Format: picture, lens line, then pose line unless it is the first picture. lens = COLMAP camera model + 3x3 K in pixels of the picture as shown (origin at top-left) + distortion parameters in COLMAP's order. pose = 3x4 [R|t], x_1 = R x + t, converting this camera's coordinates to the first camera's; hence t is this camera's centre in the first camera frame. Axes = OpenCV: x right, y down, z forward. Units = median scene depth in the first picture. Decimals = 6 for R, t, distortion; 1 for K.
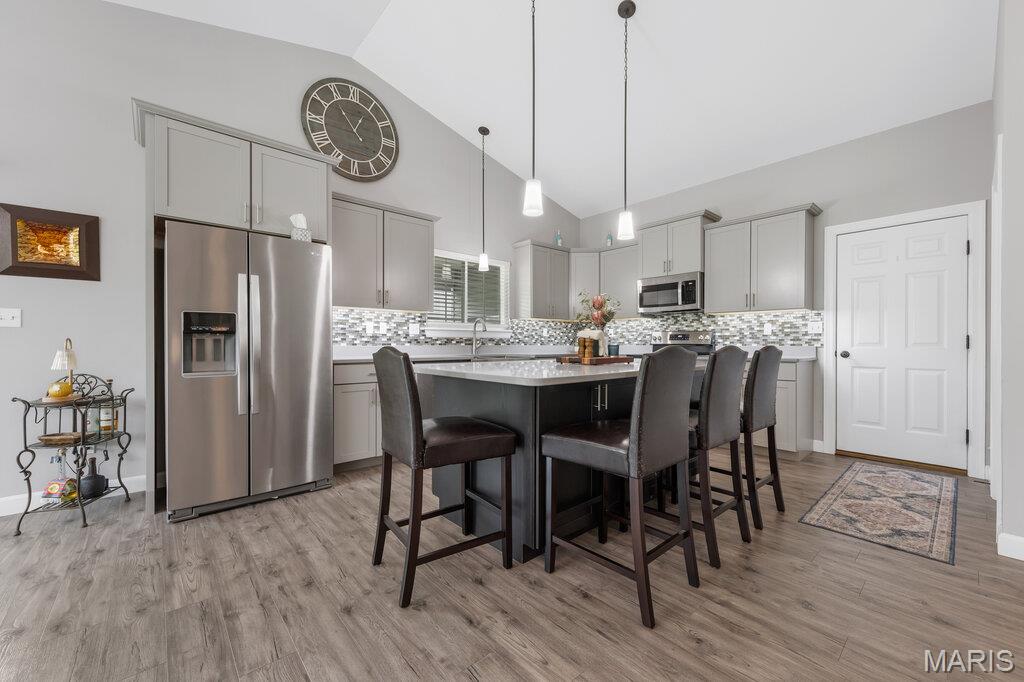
lens RADIAL K [[405.3, 0, 510.5], [0, 405.3, 343.8], [0, 0, 1]] dist [0.005043, 0.000234]
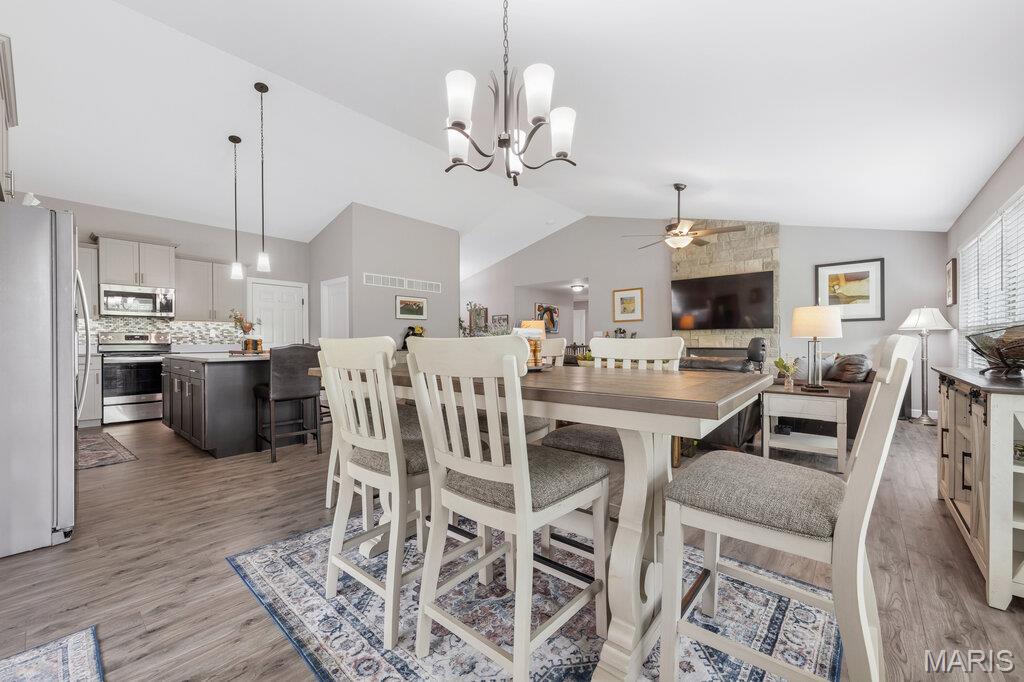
lens RADIAL K [[405.3, 0, 517.0], [0, 405.3, 343.4], [0, 0, 1]] dist [0.005043, 0.000234]
pose [[-0.137290, -0.004132, 0.990522, -1.386536], [0.004364, 0.999979, 0.004777, -0.000601], [-0.990521, 0.004979, -0.137269, 0.094472]]
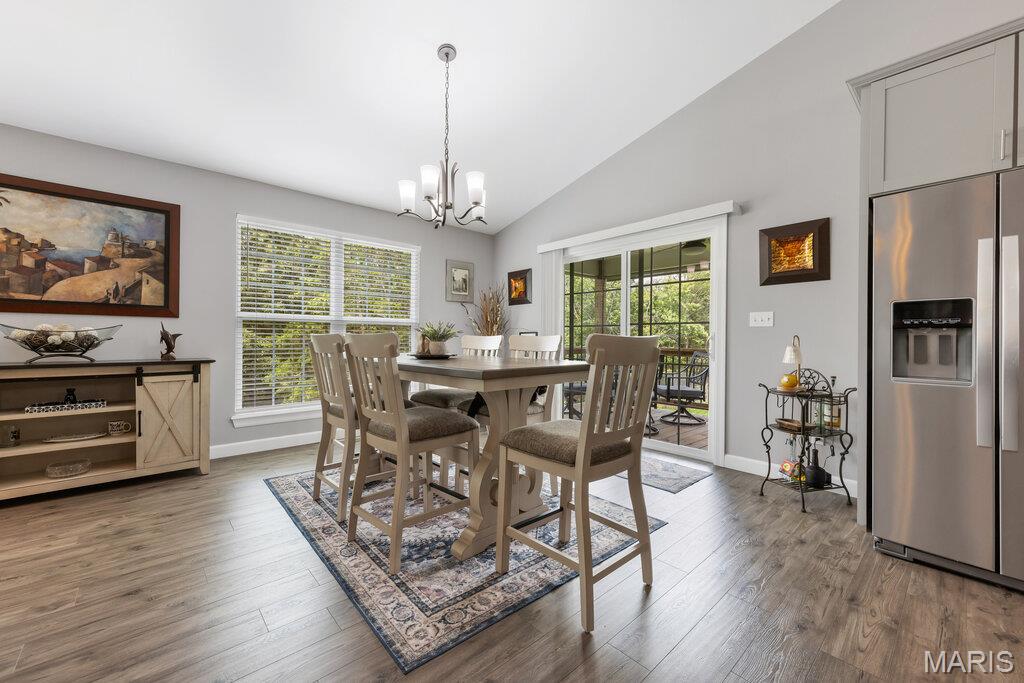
lens RADIAL K [[405.3, 0, 514.6], [0, 405.3, 337.4], [0, 0, 1]] dist [0.005043, 0.000234]
pose [[0.009665, -0.000519, -0.999953, 0.009409], [-0.007603, 0.999971, -0.000593, -0.001215], [0.999924, 0.007608, 0.009661, 0.167066]]
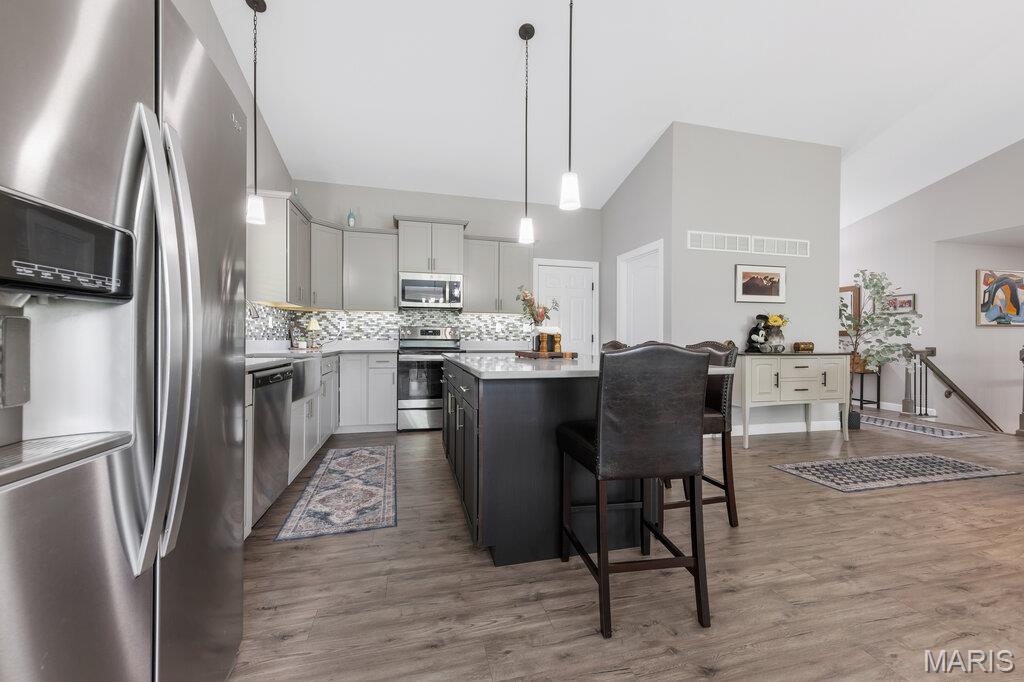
lens RADIAL K [[405.3, 0, 518.5], [0, 405.3, 343.2], [0, 0, 1]] dist [0.005043, 0.000234]
pose [[0.447457, -0.006913, 0.894279, -0.640605], [-0.005215, 0.999933, 0.010339, -0.000777], [-0.894290, -0.009289, 0.447391, 0.489838]]
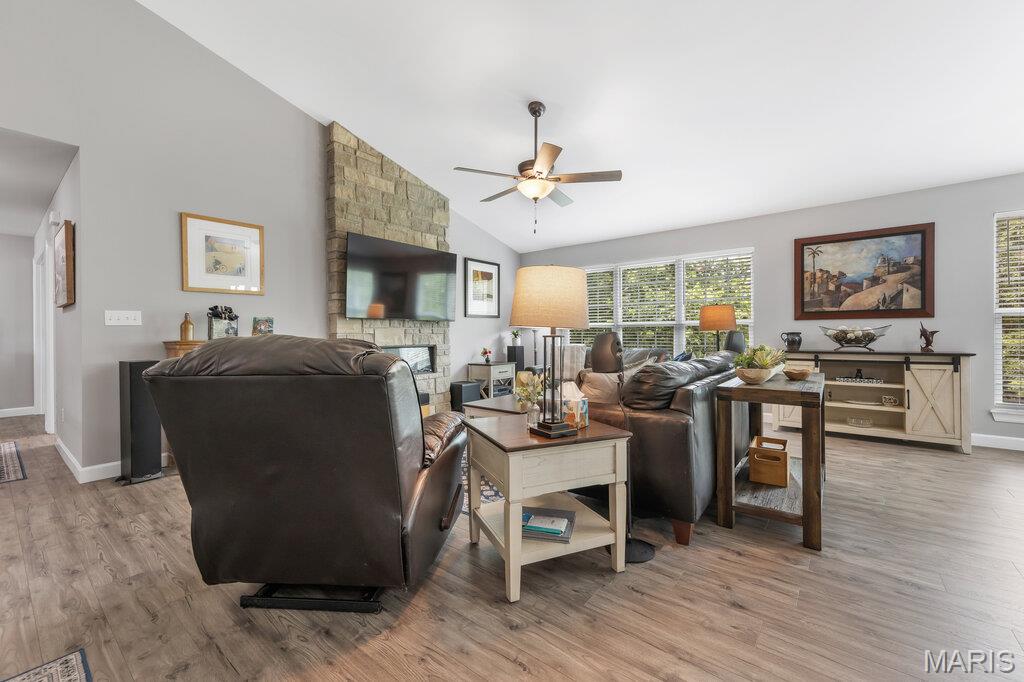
lens RADIAL K [[405.3, 0, 512.5], [0, 405.3, 337.9], [0, 0, 1]] dist [0.005043, 0.000234]
pose [[-0.985425, 0.008197, -0.169911, 0.435370], [0.006035, 0.999894, 0.013240, -0.006964], [0.170002, 0.012022, -0.985370, 0.321395]]
